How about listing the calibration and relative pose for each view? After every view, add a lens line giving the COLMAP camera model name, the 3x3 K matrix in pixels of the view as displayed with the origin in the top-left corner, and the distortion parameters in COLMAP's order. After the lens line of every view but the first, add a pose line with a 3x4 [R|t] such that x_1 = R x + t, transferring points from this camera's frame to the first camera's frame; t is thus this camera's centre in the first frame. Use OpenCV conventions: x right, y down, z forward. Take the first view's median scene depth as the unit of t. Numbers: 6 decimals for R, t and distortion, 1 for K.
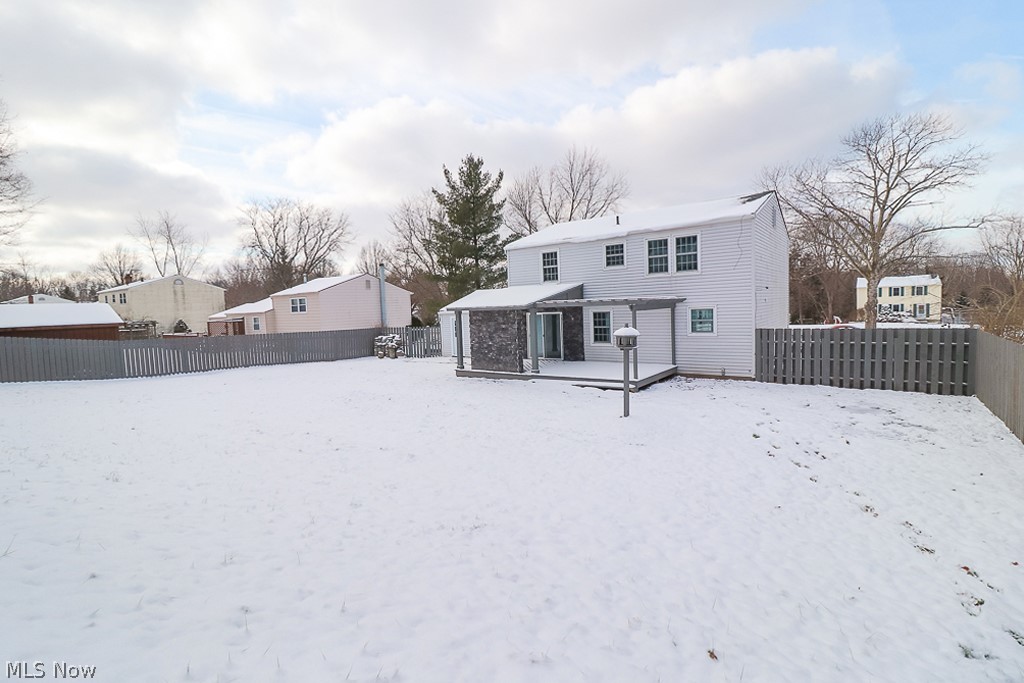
lens RADIAL K [[493.9, 0, 513.5], [0, 493.9, 333.8], [0, 0, 1]] dist [0.022742, -0.015497]
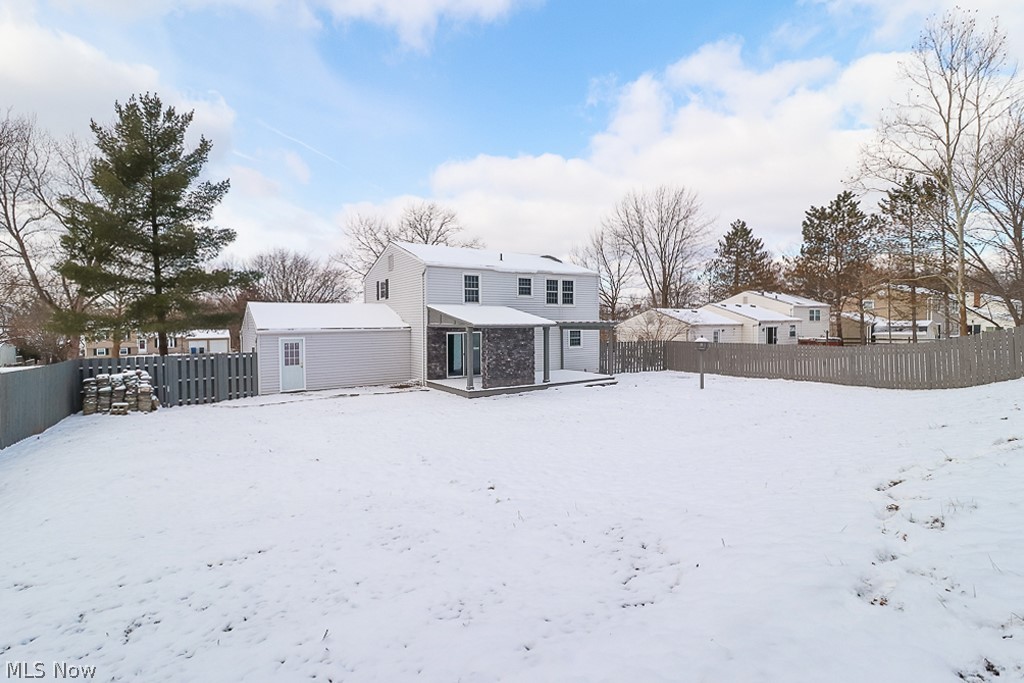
lens RADIAL K [[493.9, 0, 513.5], [0, 493.9, 333.8], [0, 0, 1]] dist [0.022742, -0.015497]
pose [[0.324547, 0.015081, 0.945749, -1.009946], [0.050135, 0.998193, -0.033122, 0.000089], [-0.944540, 0.058165, 0.323204, 0.648226]]
